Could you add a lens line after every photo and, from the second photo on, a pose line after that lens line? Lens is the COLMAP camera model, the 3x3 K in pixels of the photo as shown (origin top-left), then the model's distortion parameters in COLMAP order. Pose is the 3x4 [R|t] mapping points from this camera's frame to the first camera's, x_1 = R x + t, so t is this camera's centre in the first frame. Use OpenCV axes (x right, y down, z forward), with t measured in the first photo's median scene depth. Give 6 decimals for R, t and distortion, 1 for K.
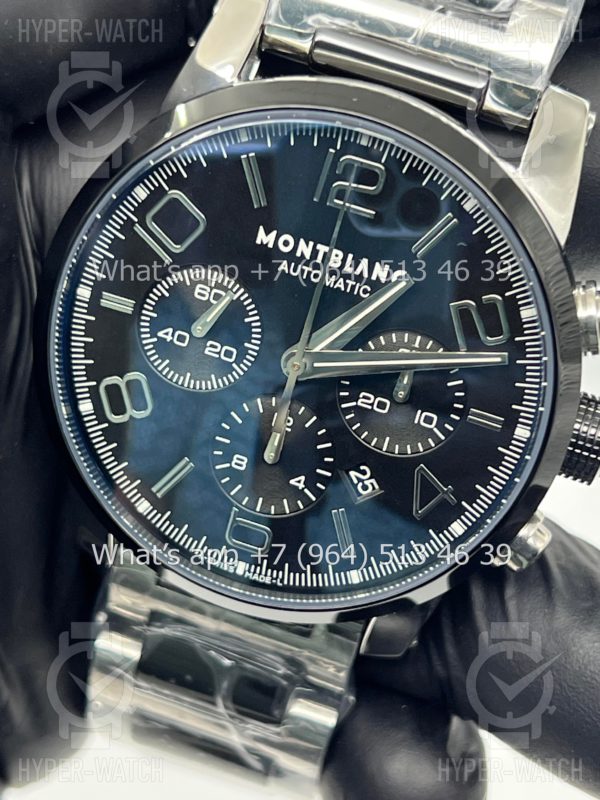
lens RADIAL K [[1902.5, 0, 298.5], [0, 1902.5, 396.5], [0, 0, 1]] dist [0.298846, 0.000000]
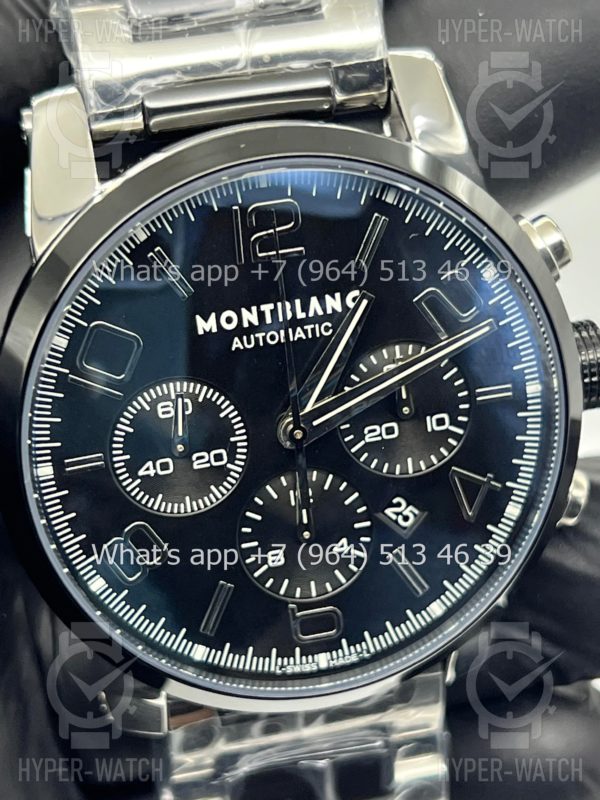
lens RADIAL K [[1902.5, 0, 293.4], [0, 1902.5, 397.7], [0, 0, 1]] dist [0.298846, 0.000000]
pose [[0.857301, -0.449453, 0.251050, -0.223128], [0.452259, 0.890493, 0.049839, -0.077413], [-0.245959, 0.070813, 0.966690, 0.106290]]
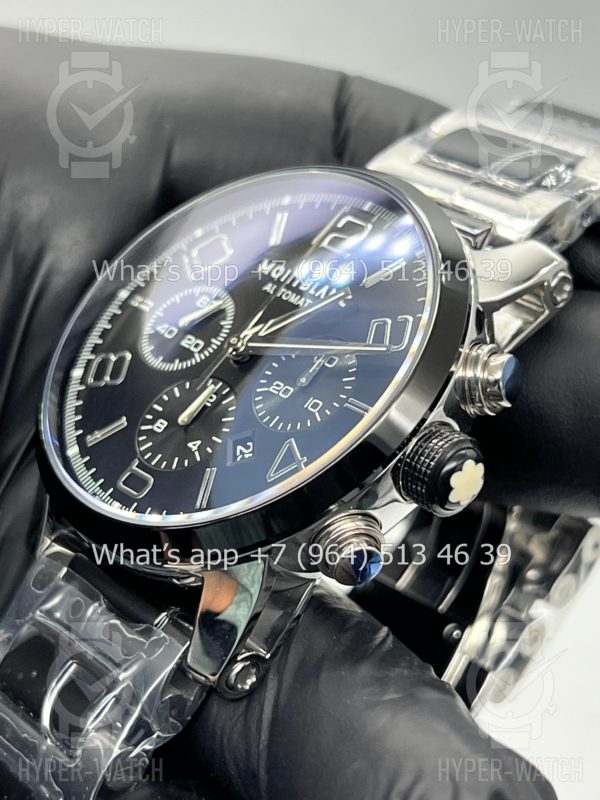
lens RADIAL K [[1902.5, 0, 298.5], [0, 1902.5, 396.0], [0, 0, 1]] dist [0.298846, 0.000000]
pose [[0.860057, 0.205904, -0.466804, 0.564677], [-0.476009, 0.653134, -0.588924, 0.651864], [0.183623, 0.728711, 0.659744, 0.270611]]
